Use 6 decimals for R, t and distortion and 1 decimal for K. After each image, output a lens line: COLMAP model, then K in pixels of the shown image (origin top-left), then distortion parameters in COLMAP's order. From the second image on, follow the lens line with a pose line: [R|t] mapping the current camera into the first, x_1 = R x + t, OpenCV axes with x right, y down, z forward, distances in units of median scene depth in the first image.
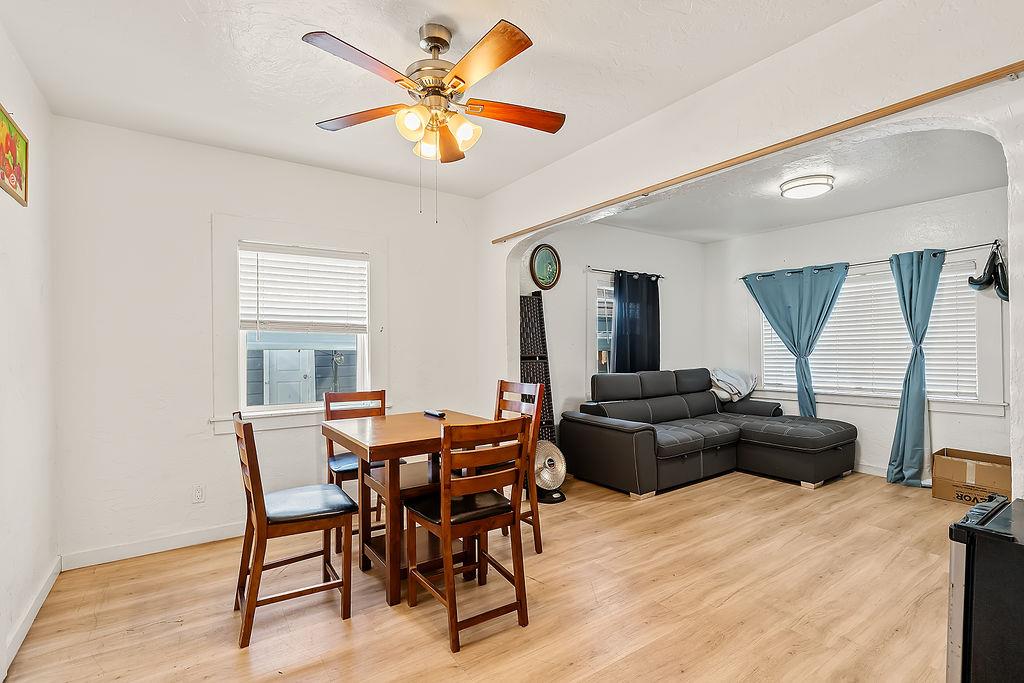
lens RADIAL K [[469.1, 0, 508.8], [0, 469.1, 348.1], [0, 0, 1]] dist [0.001906, -0.000075]
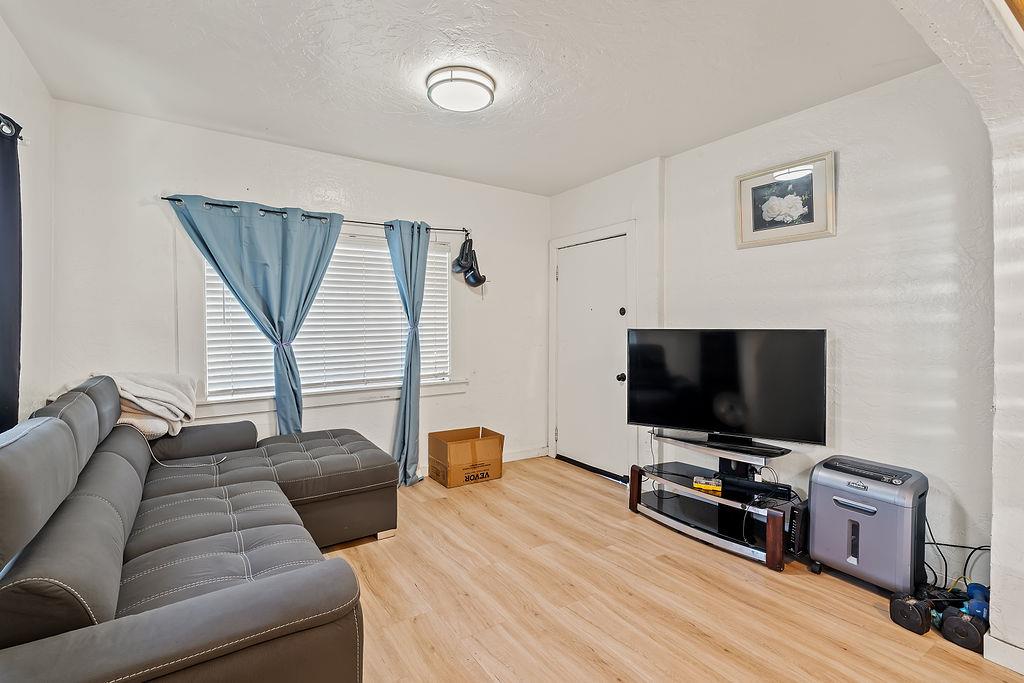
lens RADIAL K [[469.1, 0, 507.0], [0, 469.1, 325.6], [0, 0, 1]] dist [0.001906, -0.000075]
pose [[0.005483, 0.004171, 0.999976, -0.030206], [-0.001094, 0.999991, -0.004165, -0.003269], [-0.999984, -0.001071, 0.005487, 0.713506]]
